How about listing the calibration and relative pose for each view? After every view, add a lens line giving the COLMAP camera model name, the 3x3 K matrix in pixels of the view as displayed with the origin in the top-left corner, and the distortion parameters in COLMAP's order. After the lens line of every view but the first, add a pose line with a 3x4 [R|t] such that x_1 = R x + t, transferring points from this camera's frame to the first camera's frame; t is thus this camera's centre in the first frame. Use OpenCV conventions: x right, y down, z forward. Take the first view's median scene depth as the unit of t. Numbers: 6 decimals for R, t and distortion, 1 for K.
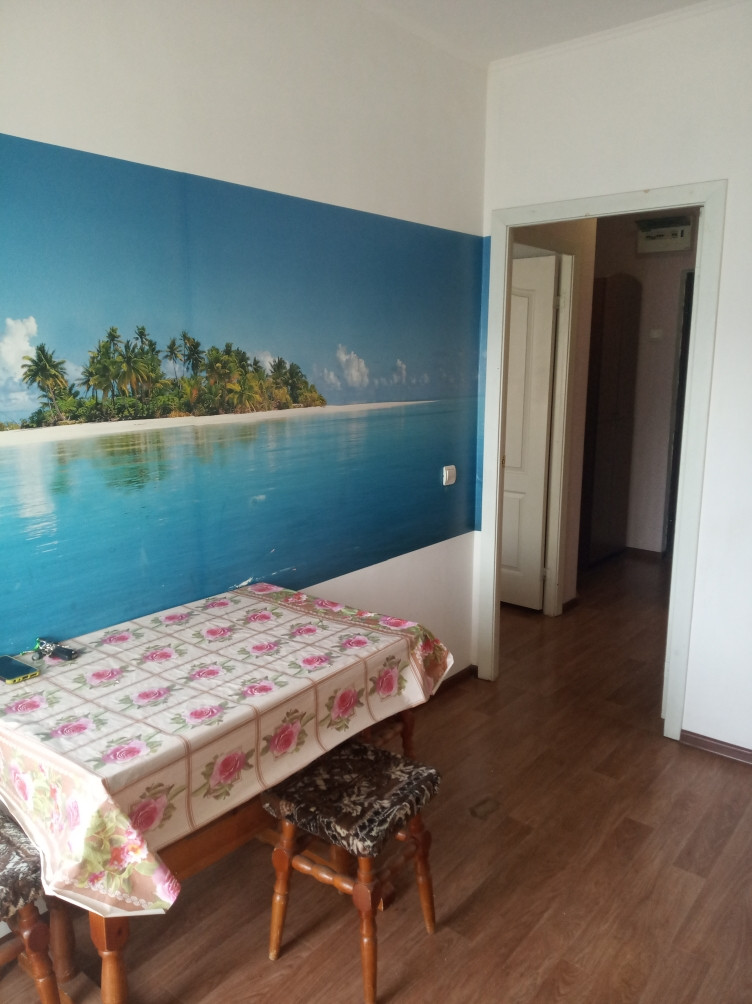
lens RADIAL K [[766.8, 0, 376.1], [0, 766.8, 499.6], [0, 0, 1]] dist [0.008648, 0.003912]
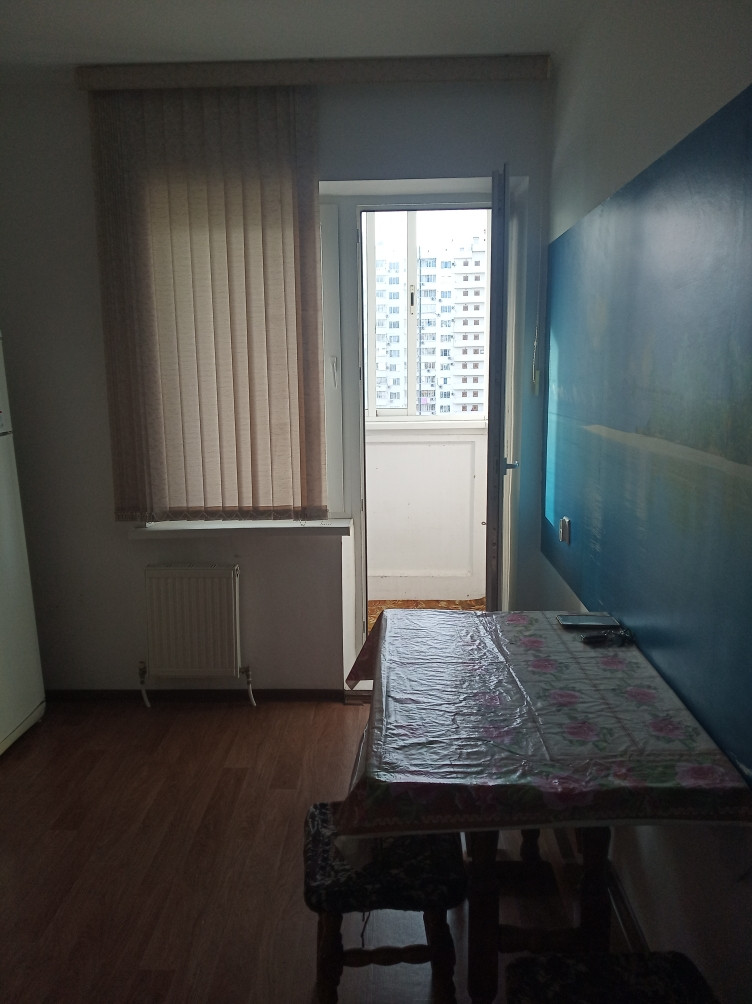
lens RADIAL K [[766.8, 0, 376.1], [0, 766.8, 499.6], [0, 0, 1]] dist [0.008648, 0.003912]
pose [[-0.800580, 0.110804, -0.588892, 0.410686], [-0.099304, 0.944634, 0.312740, -0.262049], [0.590940, 0.308853, -0.745251, 1.376040]]
